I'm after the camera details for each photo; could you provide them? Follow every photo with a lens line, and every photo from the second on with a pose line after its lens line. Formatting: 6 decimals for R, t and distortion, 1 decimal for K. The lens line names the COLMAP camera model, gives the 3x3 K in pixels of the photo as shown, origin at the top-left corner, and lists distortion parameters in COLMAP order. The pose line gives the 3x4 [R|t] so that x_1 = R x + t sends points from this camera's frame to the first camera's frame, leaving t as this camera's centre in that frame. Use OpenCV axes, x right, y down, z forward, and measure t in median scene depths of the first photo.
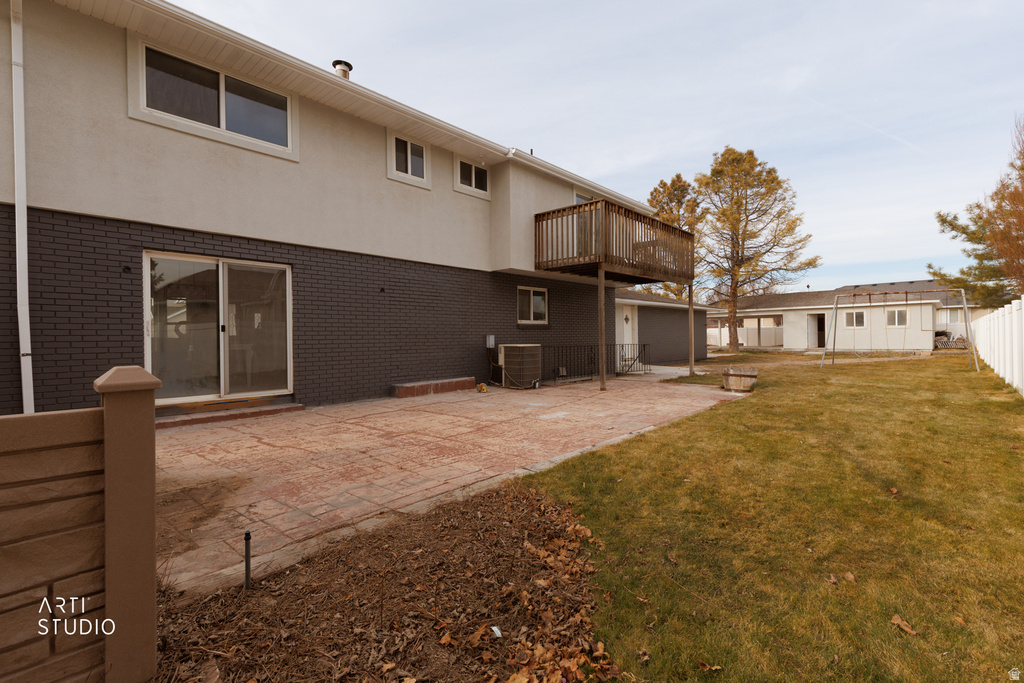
lens RADIAL K [[458.5, 0, 519.3], [0, 458.5, 341.5], [0, 0, 1]] dist [0.006064, 0.000106]
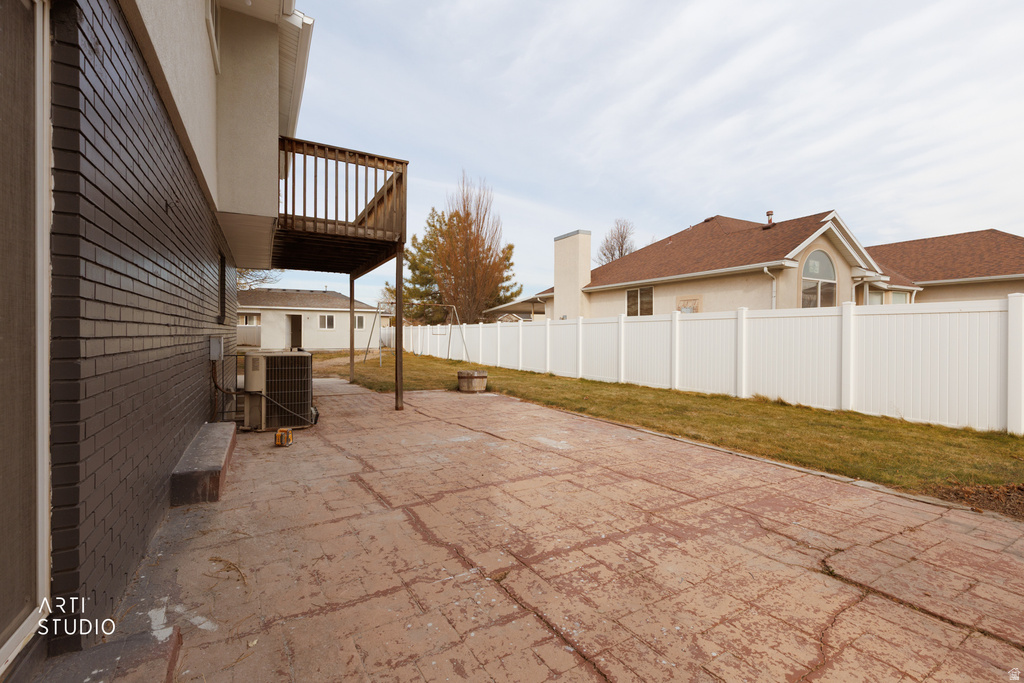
lens RADIAL K [[458.5, 0, 518.6], [0, 458.5, 338.4], [0, 0, 1]] dist [0.006064, 0.000106]
pose [[0.328953, 0.007252, 0.944318, -0.168831], [-0.004339, 0.999972, -0.006169, -0.002965], [-0.944336, -0.002068, 0.328975, 0.196855]]
